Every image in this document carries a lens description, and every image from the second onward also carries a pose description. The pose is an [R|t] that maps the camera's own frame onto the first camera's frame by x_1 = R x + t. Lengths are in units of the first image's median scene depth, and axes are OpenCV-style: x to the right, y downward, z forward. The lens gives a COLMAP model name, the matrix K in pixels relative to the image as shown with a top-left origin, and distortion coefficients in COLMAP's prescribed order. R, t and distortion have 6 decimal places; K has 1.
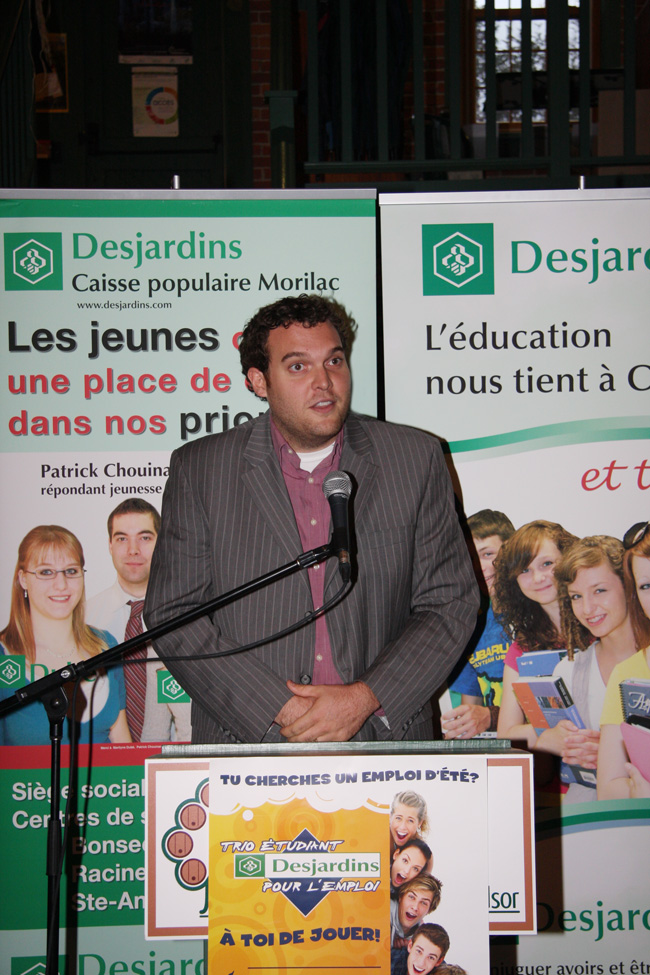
lens RADIAL K [[1912.8, 0, 346.7], [0, 1912.8, 490.8], [0, 0, 1]] dist [0.249507, 0.244694]
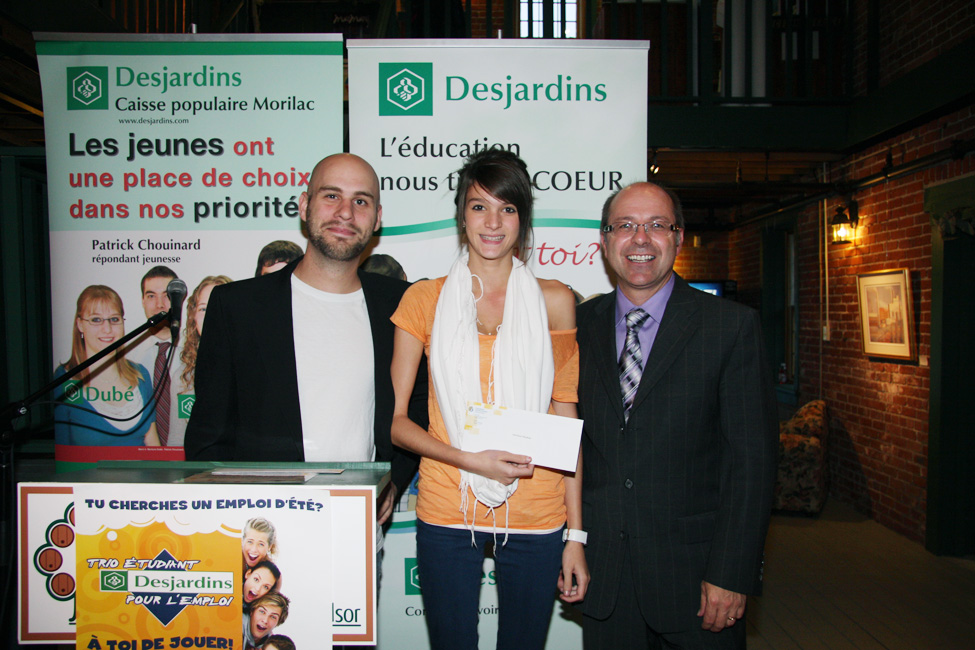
lens RADIAL K [[884.6, 0, 488.5], [0, 884.6, 349.3], [0, 0, 1]] dist [-0.136115, 0.167395]
pose [[0.999863, 0.016395, -0.002210, 0.120388], [-0.016254, 0.998442, 0.053371, 0.025845], [0.003081, -0.053327, 0.998572, 0.392129]]
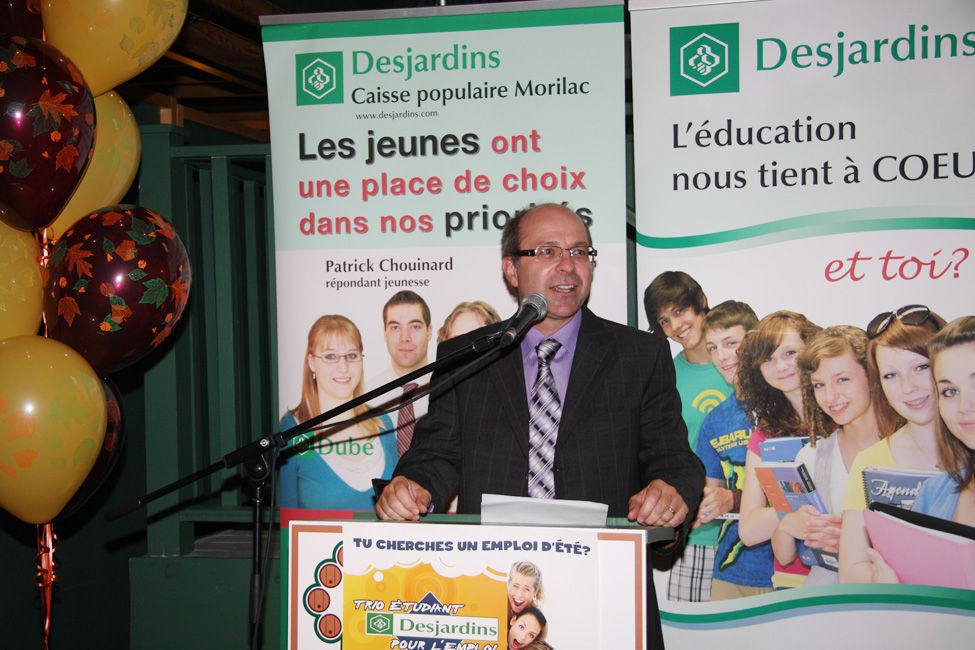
lens RADIAL K [[1624.2, 0, 483.9], [0, 1624.2, 346.4], [0, 0, 1]] dist [0.144483, 0.404573]
pose [[0.961095, 0.006303, -0.276147, 0.190755], [-0.000644, 0.999788, 0.020578, 0.016766], [0.276218, -0.019599, 0.960895, 0.114311]]
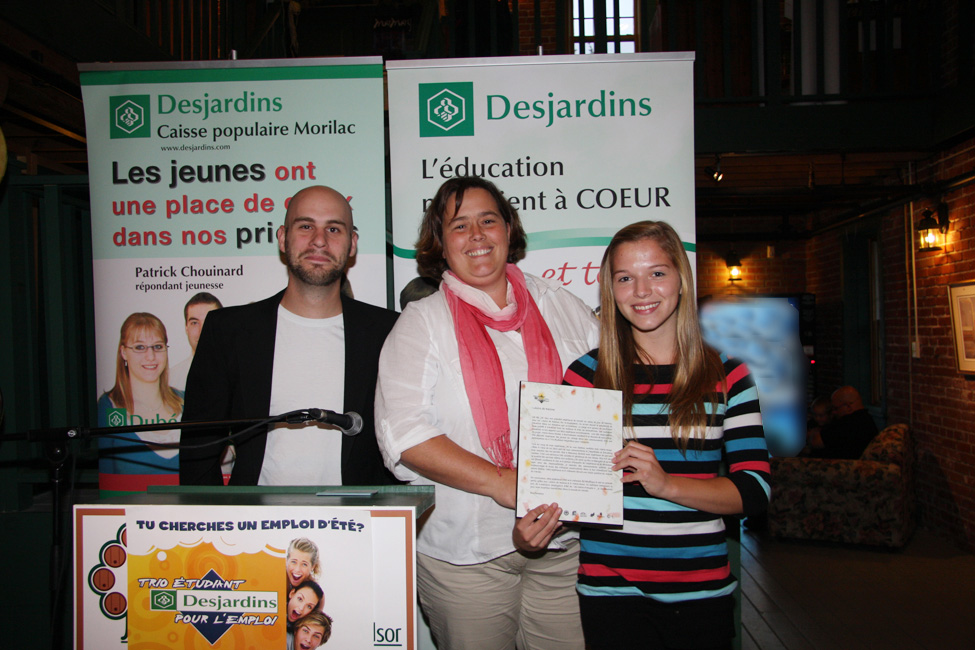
lens RADIAL K [[968.3, 0, 484.0], [0, 968.3, 343.0], [0, 0, 1]] dist [-0.117403, 0.275826]
pose [[0.997343, 0.001621, -0.072825, 0.132791], [0.000083, 0.999726, 0.023396, 0.023515], [0.072843, -0.023340, 0.997070, 0.347363]]
